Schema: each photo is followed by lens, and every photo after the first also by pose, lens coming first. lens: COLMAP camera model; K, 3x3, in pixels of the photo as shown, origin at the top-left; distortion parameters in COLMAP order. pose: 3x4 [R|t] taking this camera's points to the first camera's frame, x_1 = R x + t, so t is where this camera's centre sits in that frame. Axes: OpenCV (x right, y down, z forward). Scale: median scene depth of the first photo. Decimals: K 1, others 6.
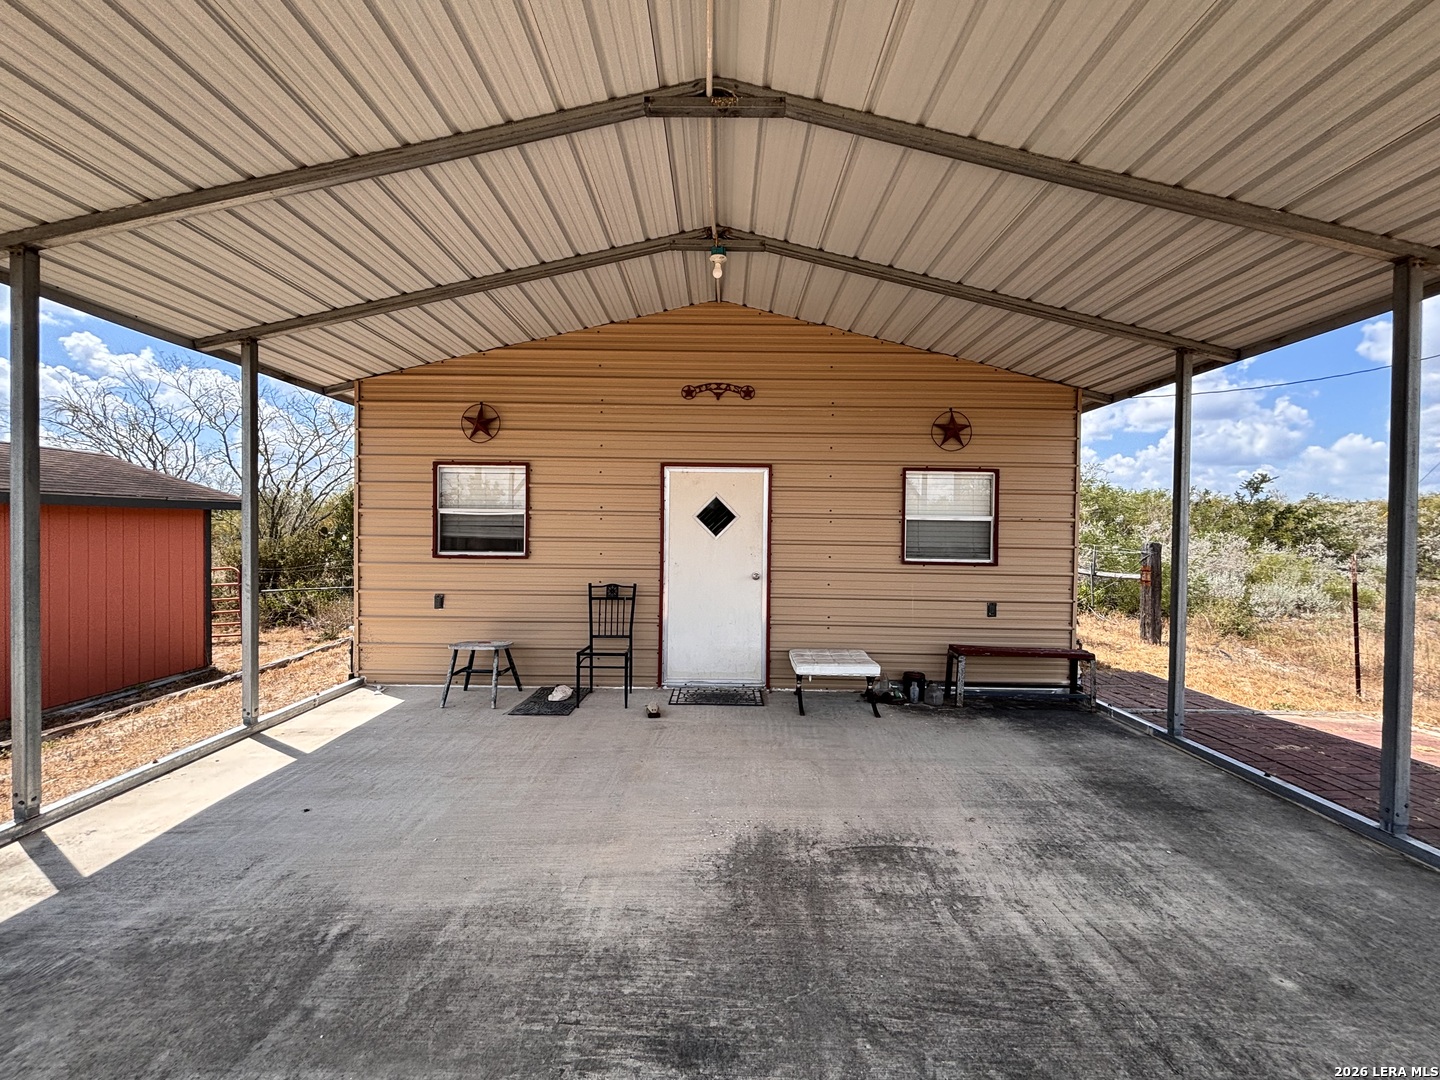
lens RADIAL K [[593.7, 0, 716.9], [0, 593.7, 549.0], [0, 0, 1]] dist [-0.000054, -0.000046]
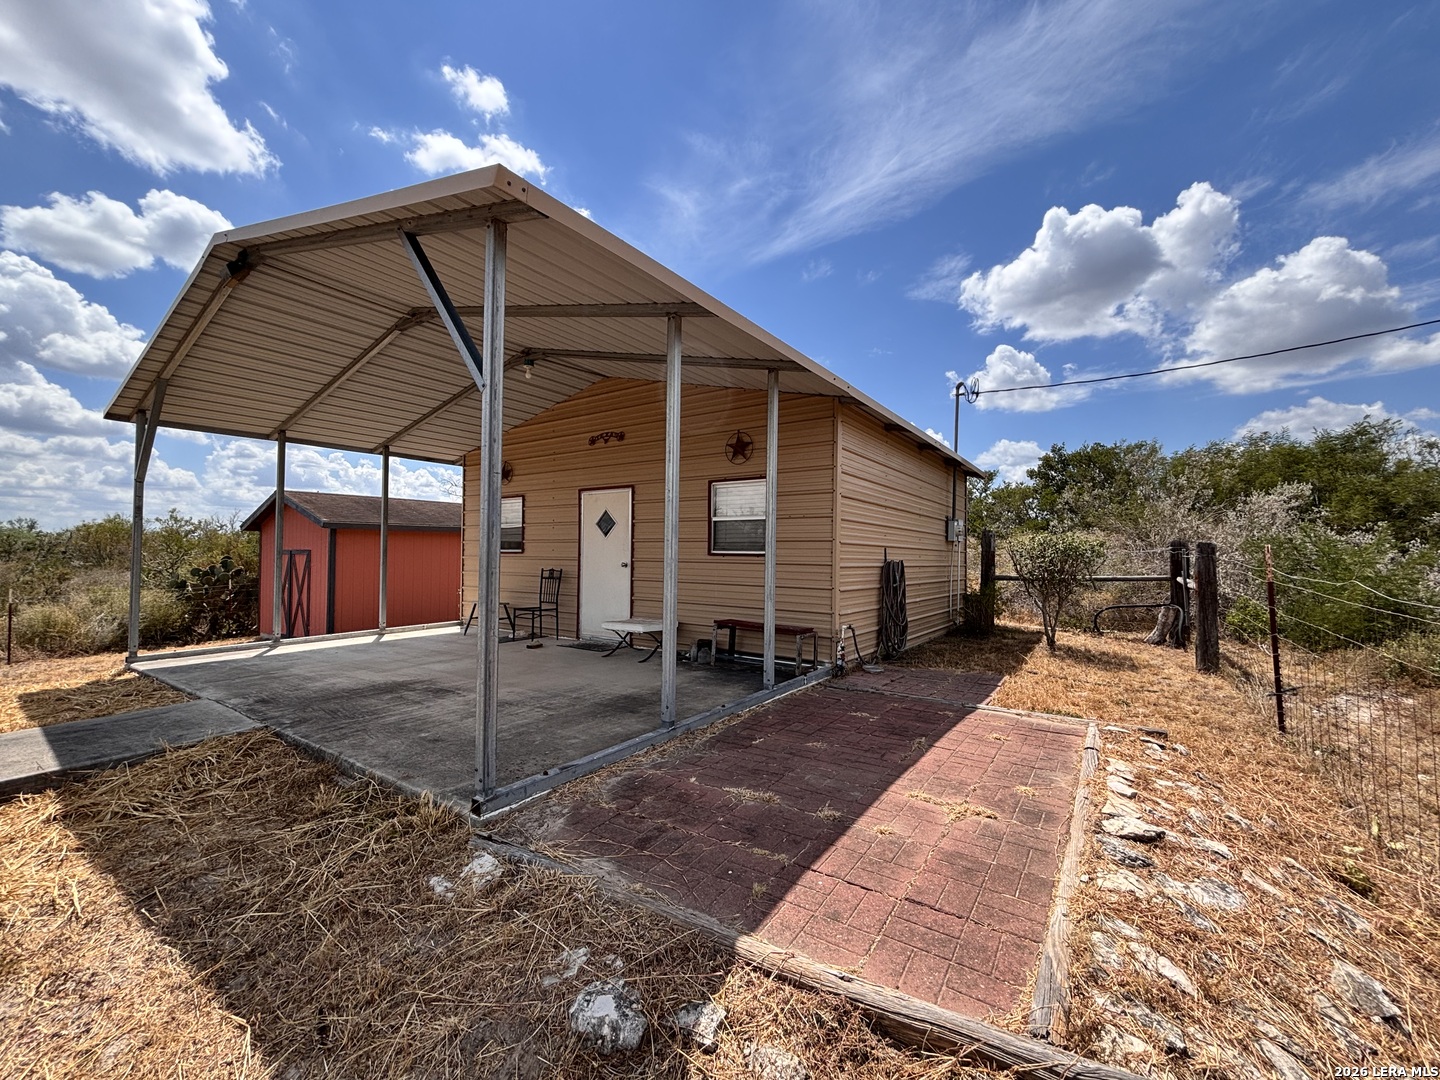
lens RADIAL K [[596.7, 0, 712.5], [0, 596.7, 546.2], [0, 0, 1]] dist [-0.018733, 0.012098]
pose [[0.824710, -0.014502, -0.565371, 1.044196], [-0.005999, 0.999391, -0.034386, 0.049653], [0.565525, 0.031750, 0.824120, -0.055674]]
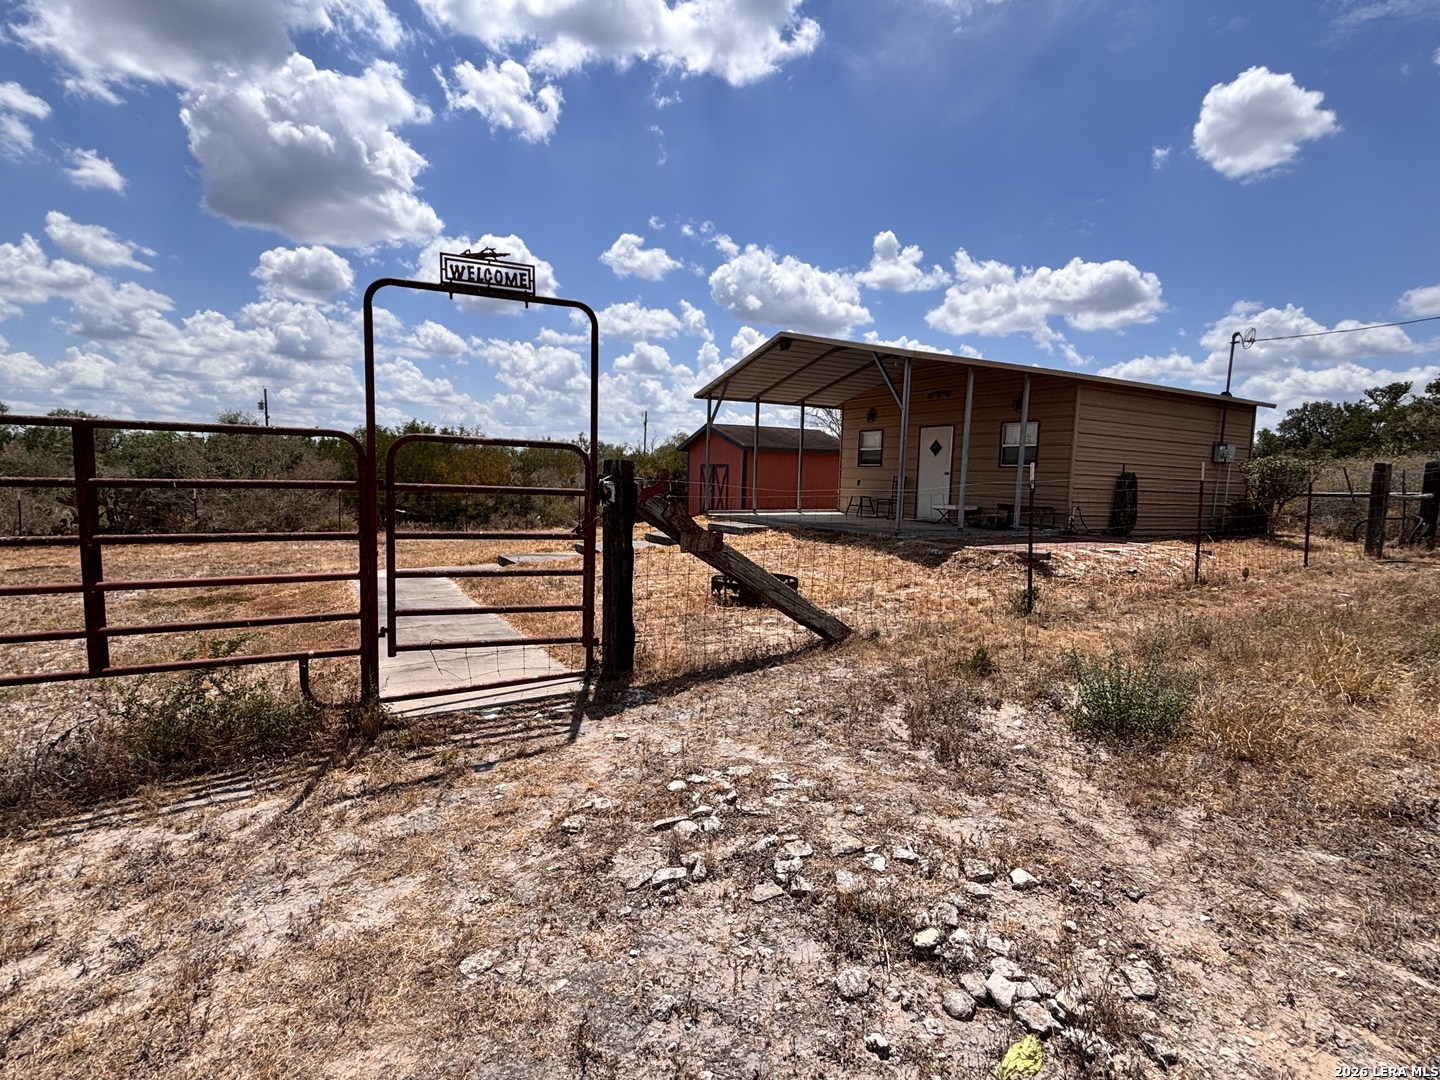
lens RADIAL K [[734.4, 0, 708.7], [0, 734.4, 547.3], [0, 0, 1]] dist [0.002015, -0.001466]
pose [[0.477603, 0.087894, -0.874168, 2.168216], [-0.034340, 0.996090, 0.081391, 0.132946], [0.877904, -0.008854, 0.478754, -1.204859]]
